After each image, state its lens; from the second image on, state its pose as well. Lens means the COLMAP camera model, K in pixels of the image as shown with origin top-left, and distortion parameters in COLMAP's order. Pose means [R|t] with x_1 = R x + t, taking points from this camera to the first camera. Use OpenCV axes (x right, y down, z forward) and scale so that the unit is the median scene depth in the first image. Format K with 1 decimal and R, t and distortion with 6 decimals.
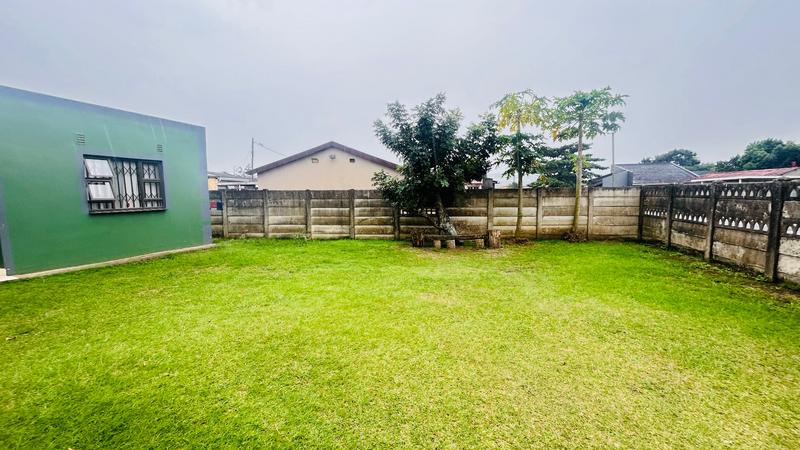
lens RADIAL K [[323.5, 0, 401.3], [0, 323.5, 227.7], [0, 0, 1]] dist [0.002789, 0.000342]
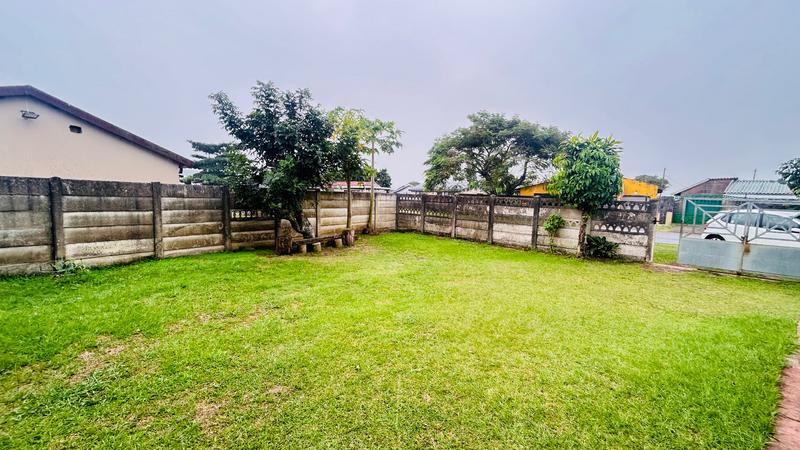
lens RADIAL K [[323.5, 0, 401.2], [0, 323.5, 224.5], [0, 0, 1]] dist [0.002789, 0.000342]
pose [[0.473998, -0.051952, 0.878992, -0.493761], [0.054817, 0.998063, 0.029429, -0.027300], [-0.878818, 0.034235, 0.475928, 0.264799]]
